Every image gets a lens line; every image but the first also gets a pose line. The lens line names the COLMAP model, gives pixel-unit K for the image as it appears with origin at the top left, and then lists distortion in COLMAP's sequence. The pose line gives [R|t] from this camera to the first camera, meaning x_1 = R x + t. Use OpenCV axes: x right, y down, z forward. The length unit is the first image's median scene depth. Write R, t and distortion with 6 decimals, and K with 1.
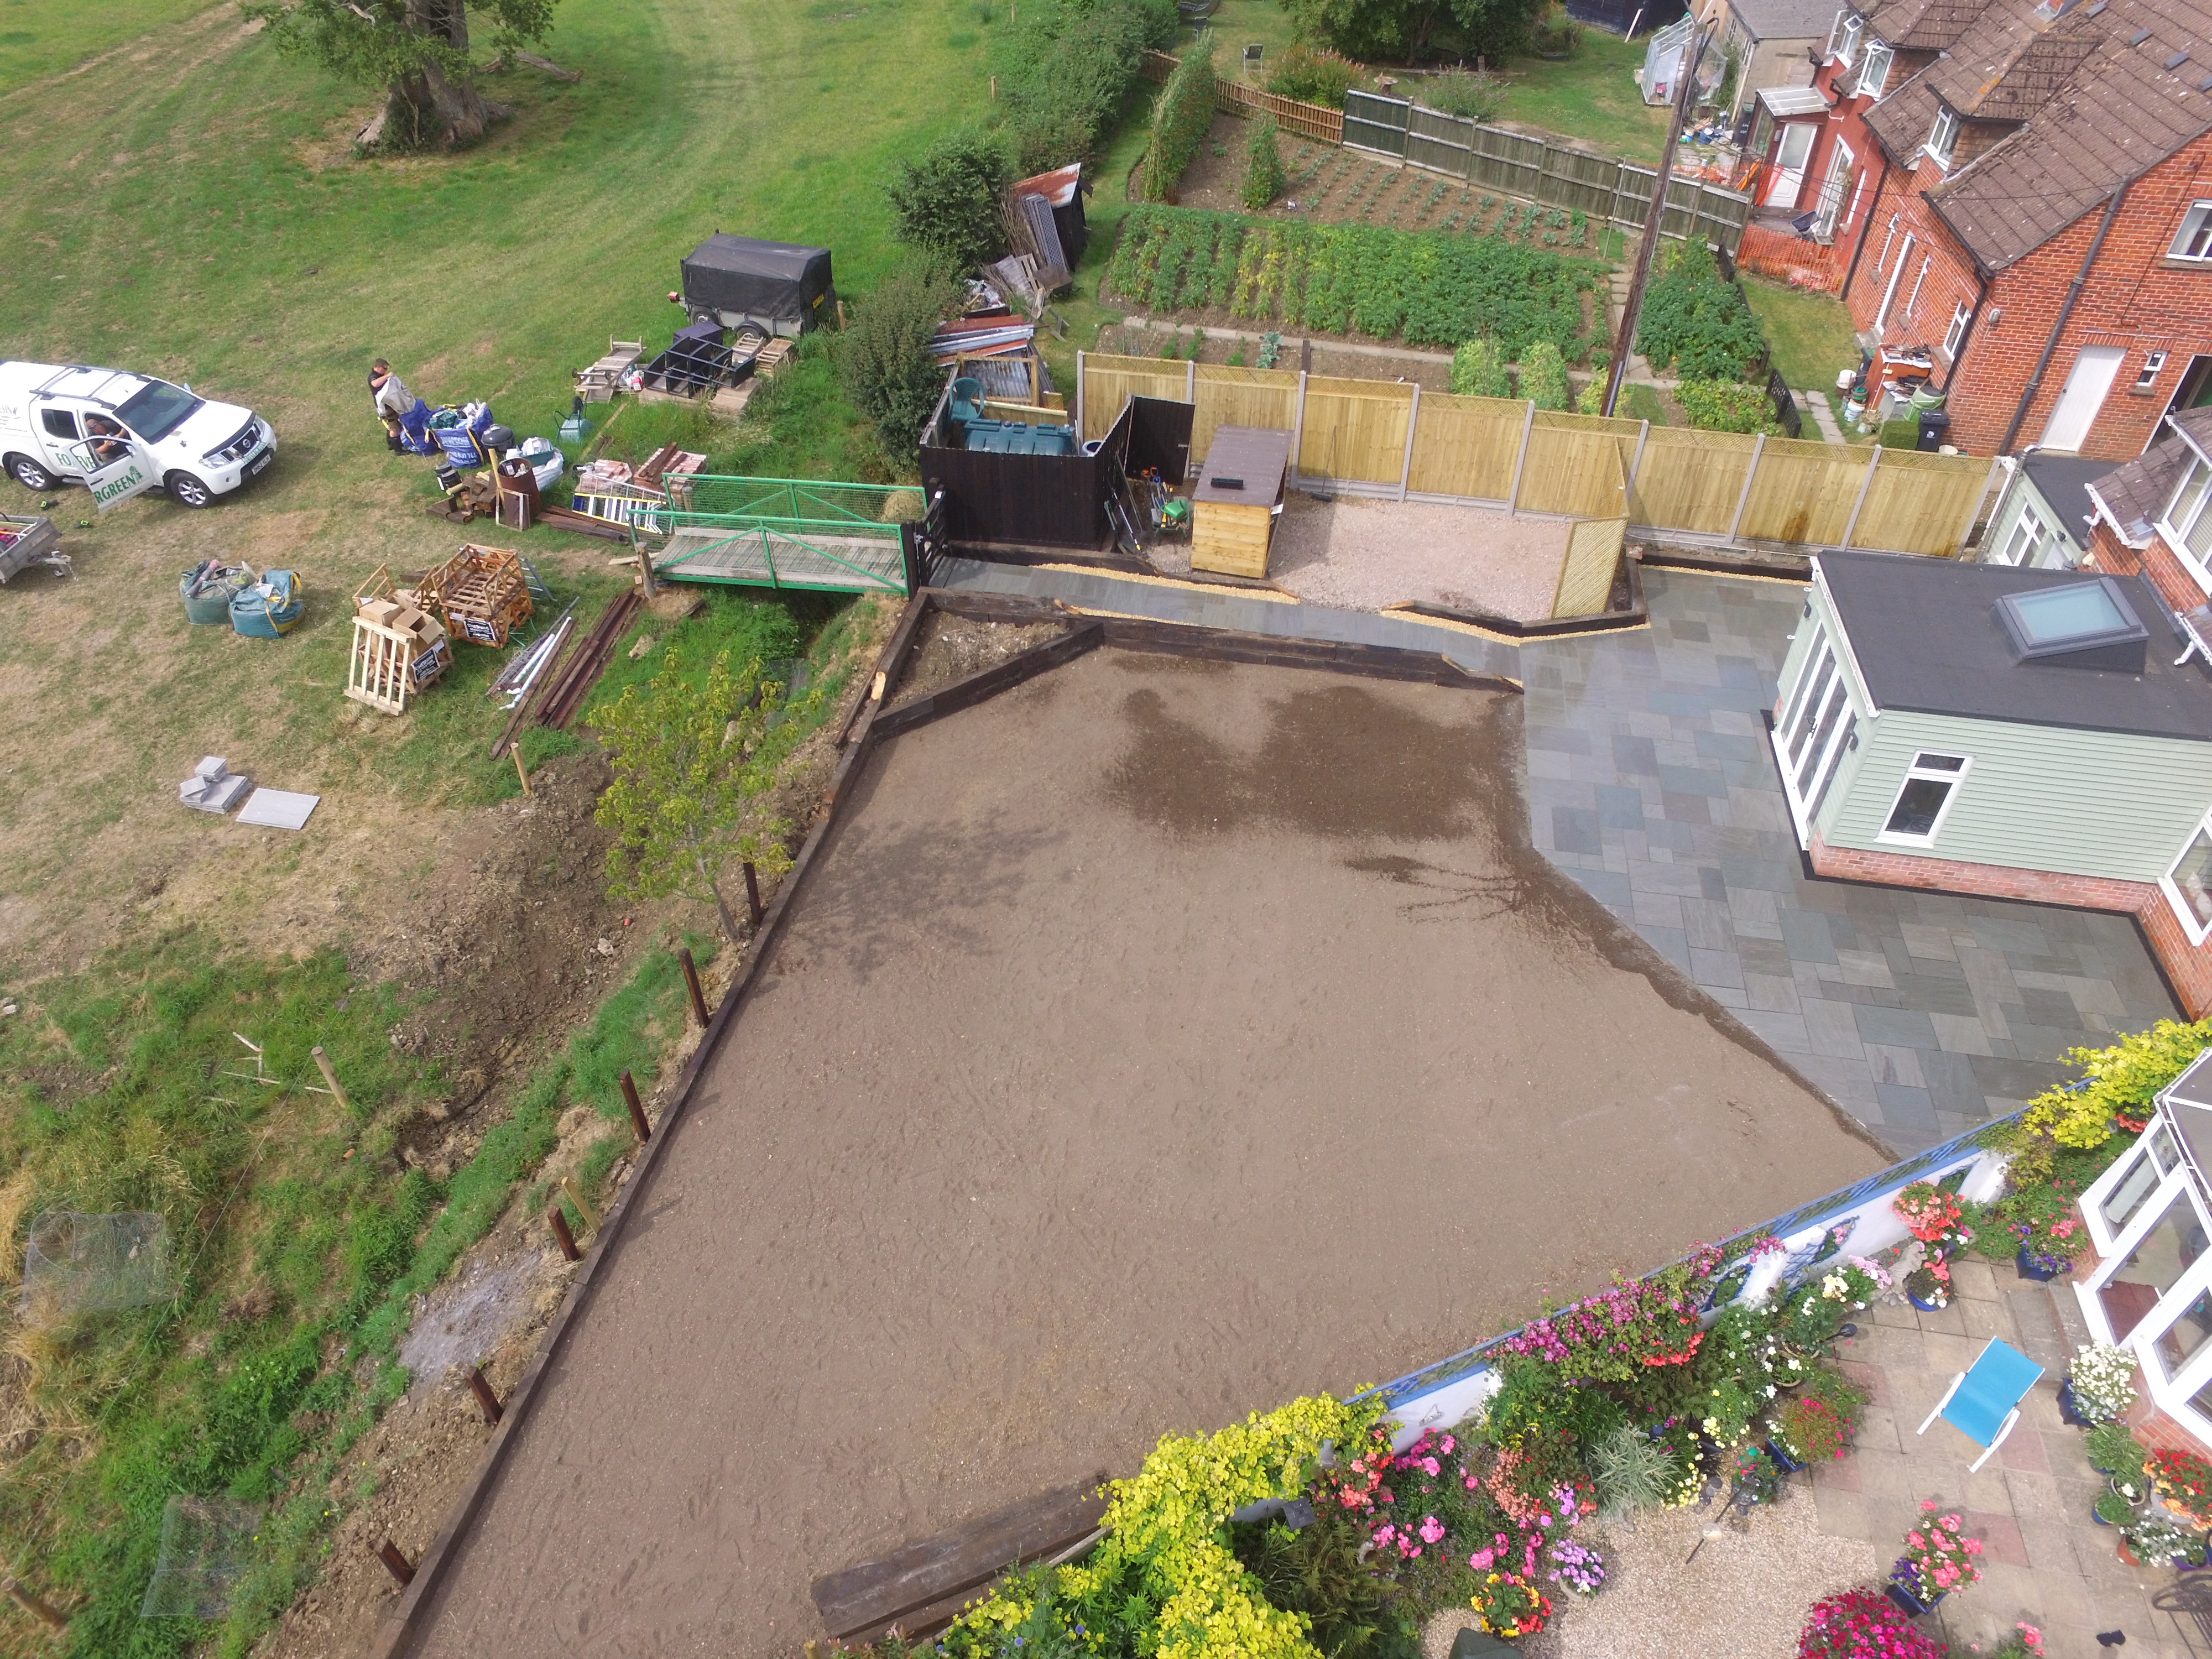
lens RADIAL K [[1493.4, 0, 1106.9], [0, 1493.4, 849.2], [0, 0, 1]] dist [-0.123109, 0.091075]
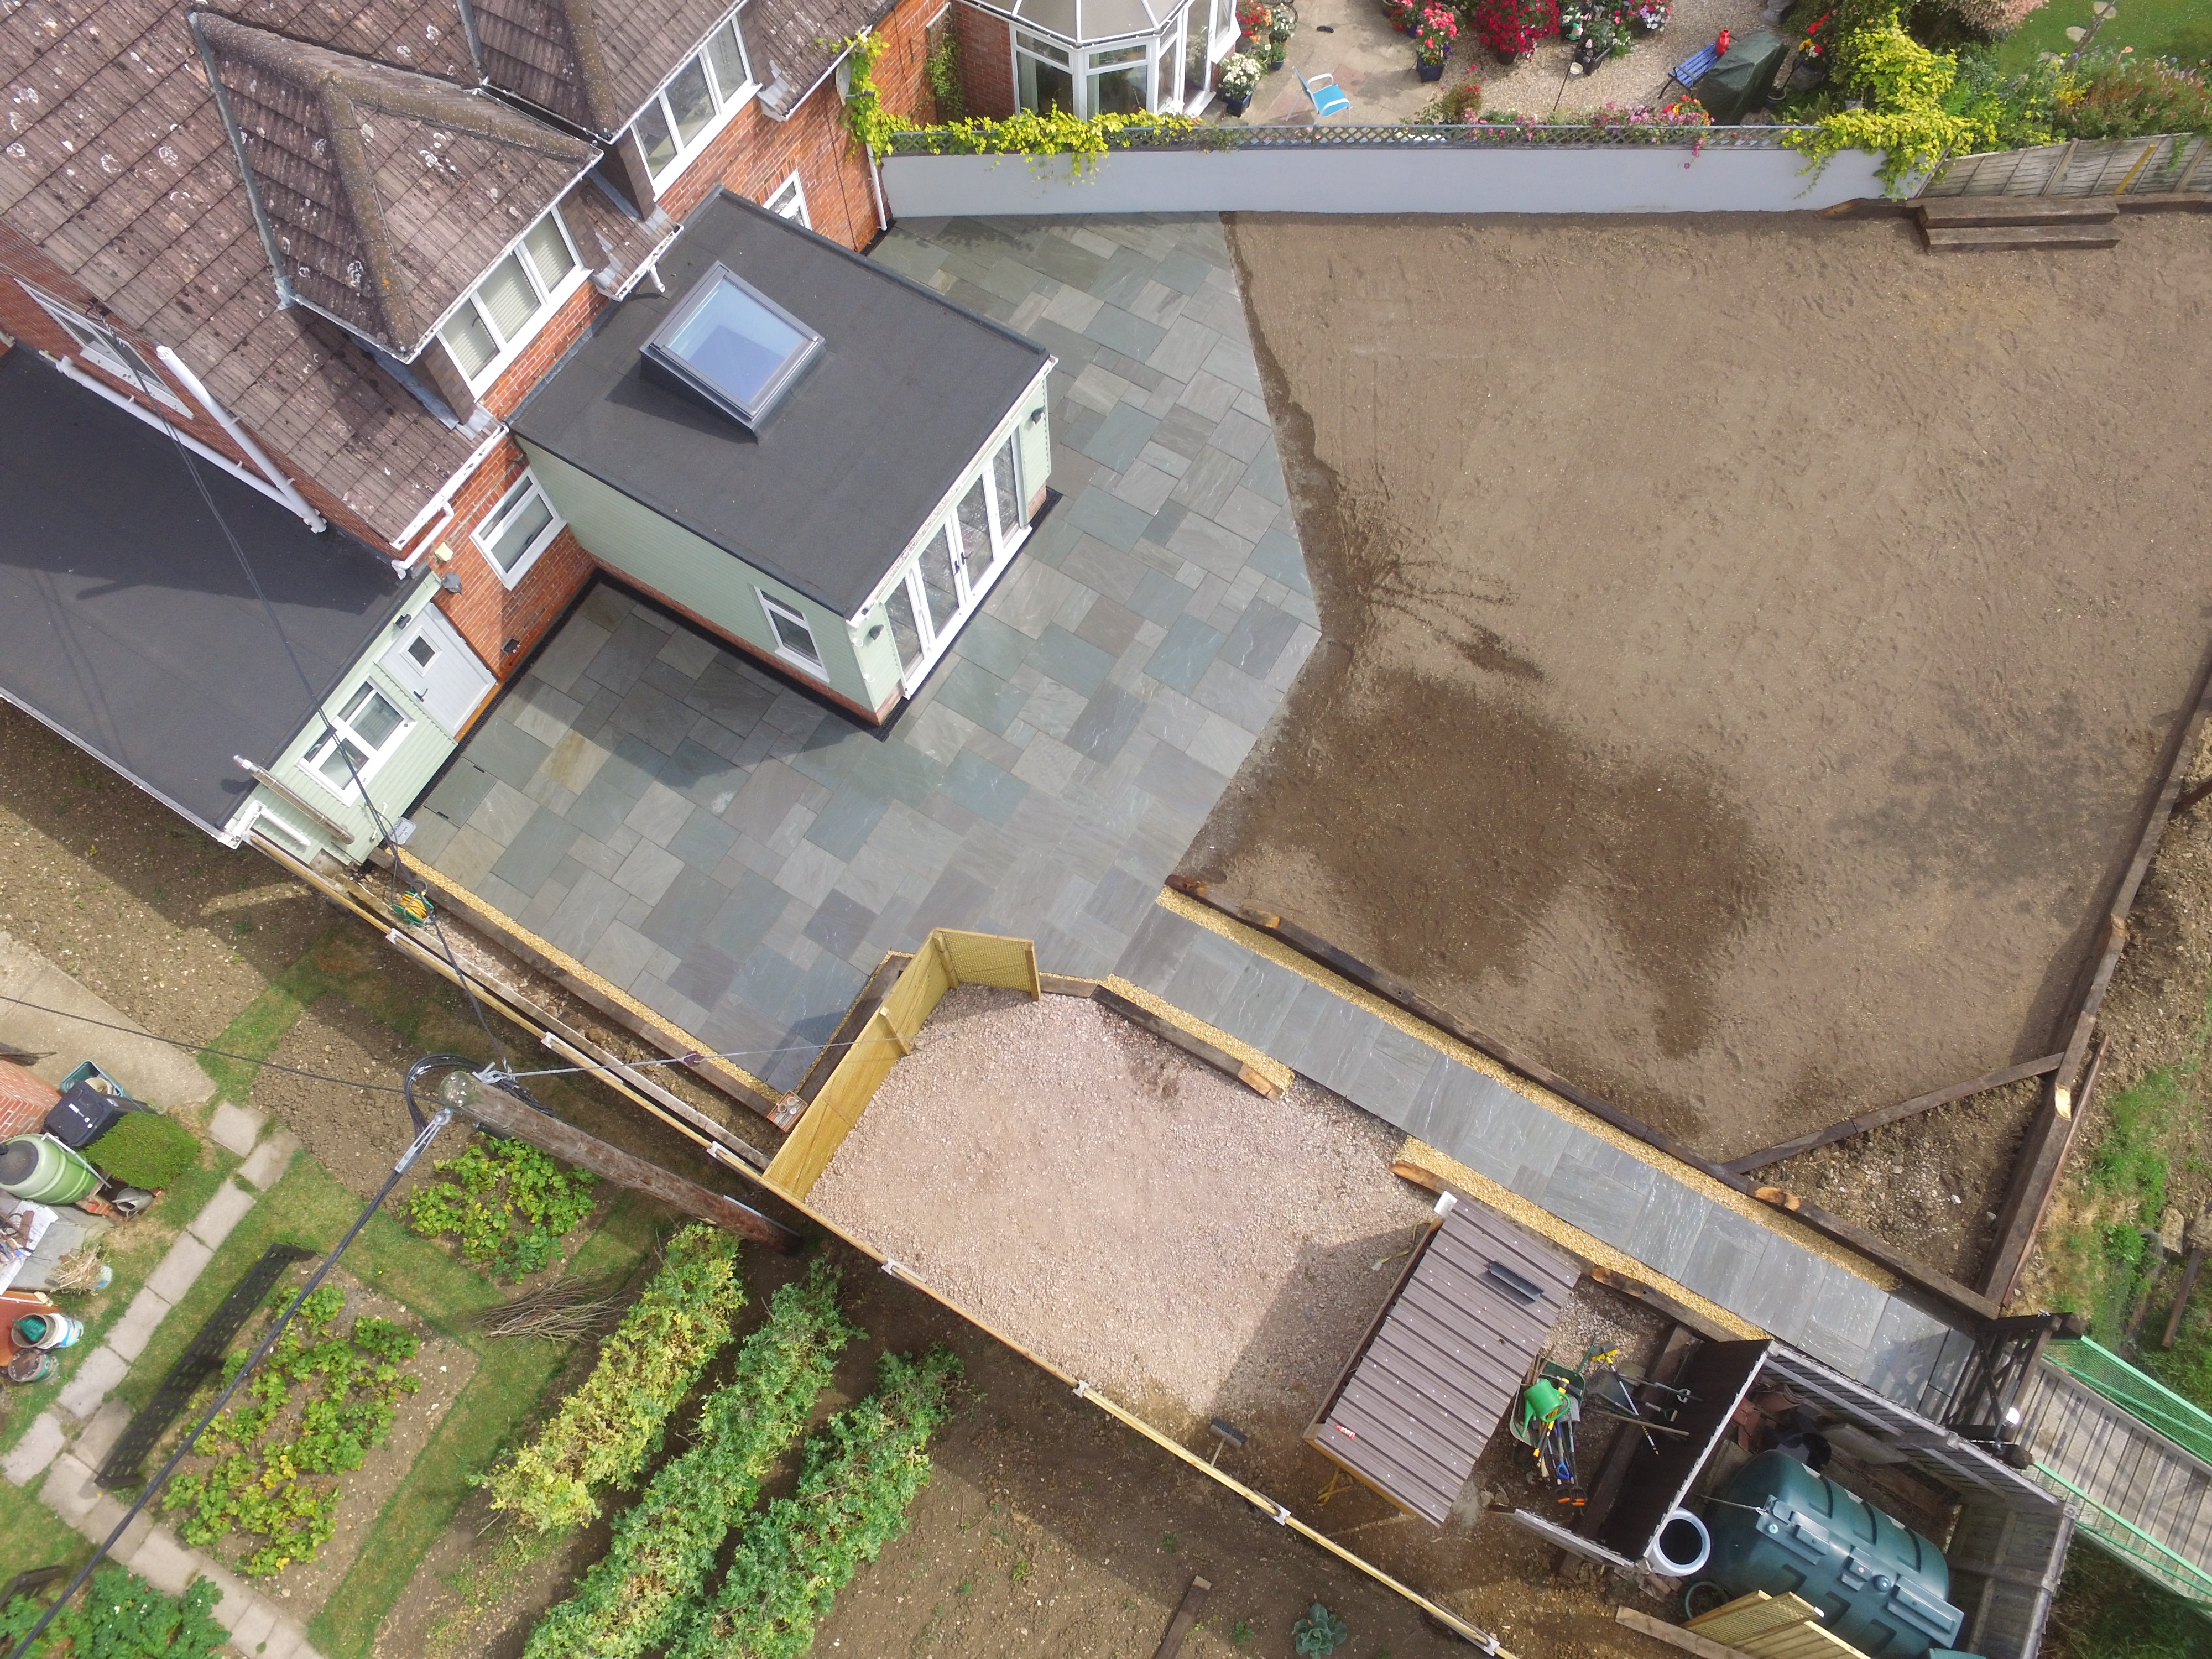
lens RADIAL K [[1493.4, 0, 1106.9], [0, 1493.4, 849.2], [0, 0, 1]] dist [-0.123109, 0.091075]
pose [[-0.930901, -0.345806, 0.117646, 0.251007], [0.236288, -0.324484, 0.915903, -0.856193], [-0.278551, 0.880414, 0.383772, 0.784181]]
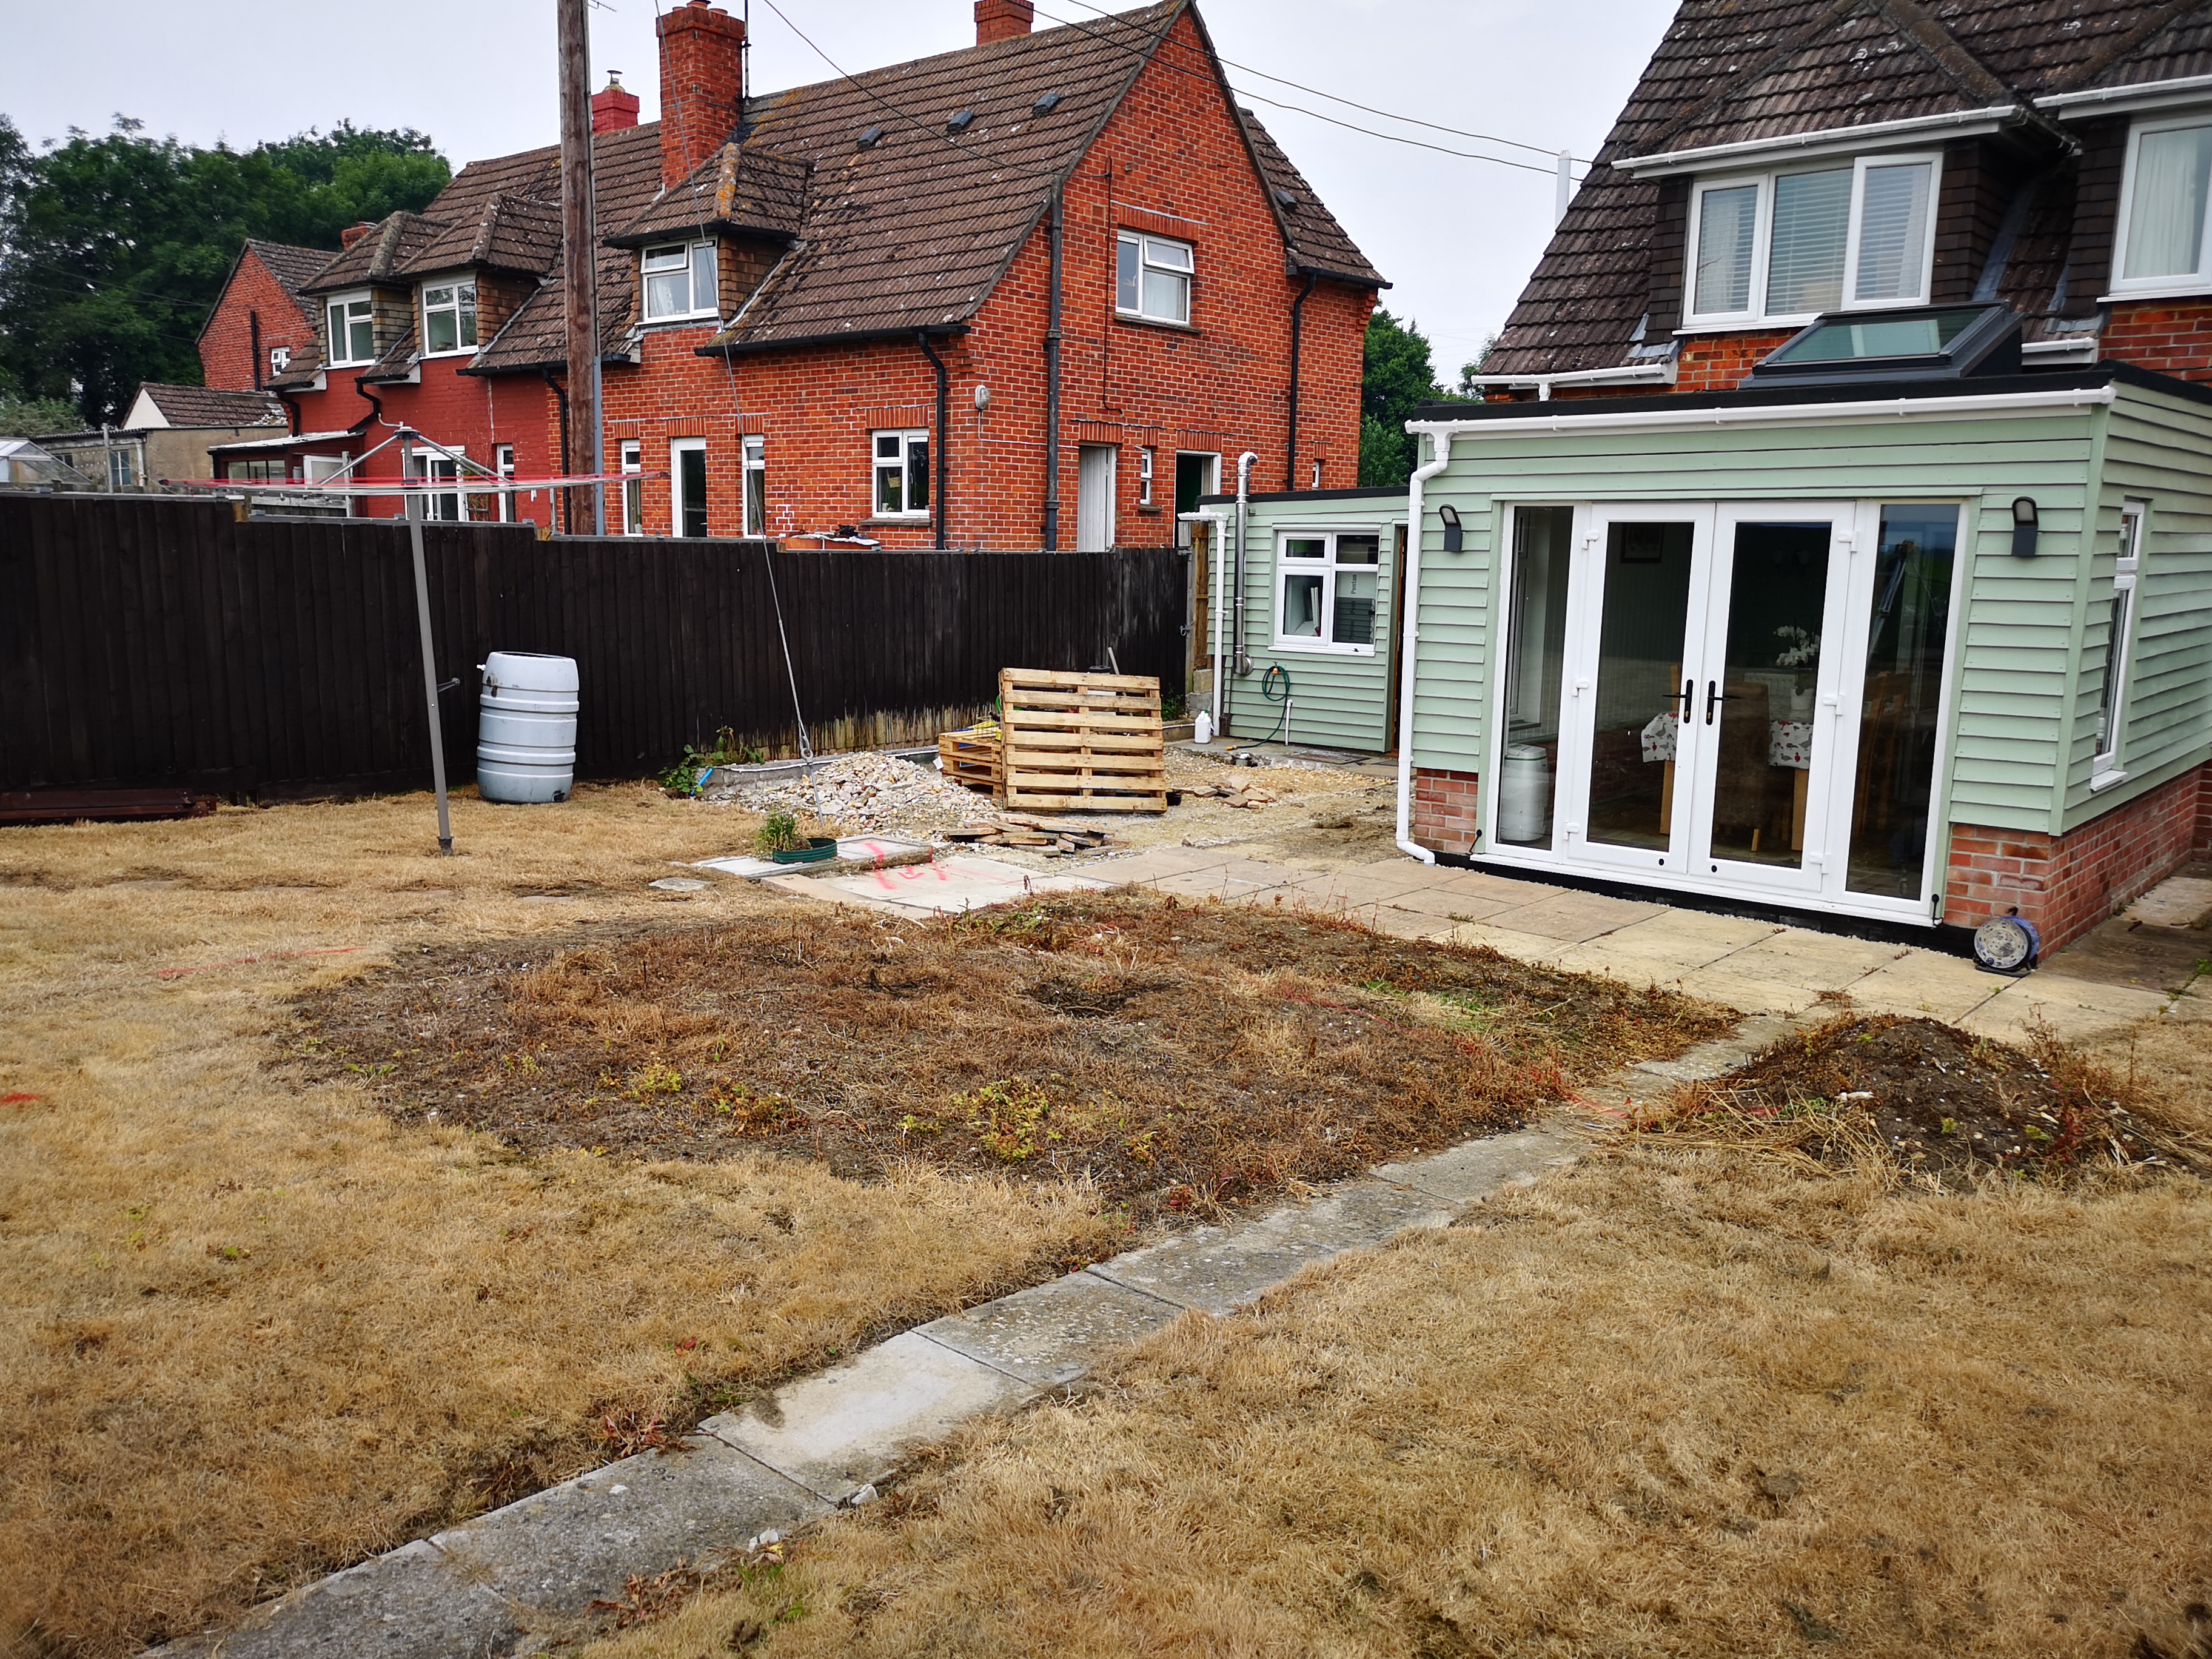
lens RADIAL K [[1730.4, 0, 1085.9], [0, 1730.4, 826.5], [0, 0, 1]] dist [0.044744, -0.038206]
pose [[0.516916, -0.143975, 0.843842, -0.023684], [0.563778, 0.799038, -0.209026, -0.049502], [-0.644167, 0.583789, 0.494206, 0.872218]]
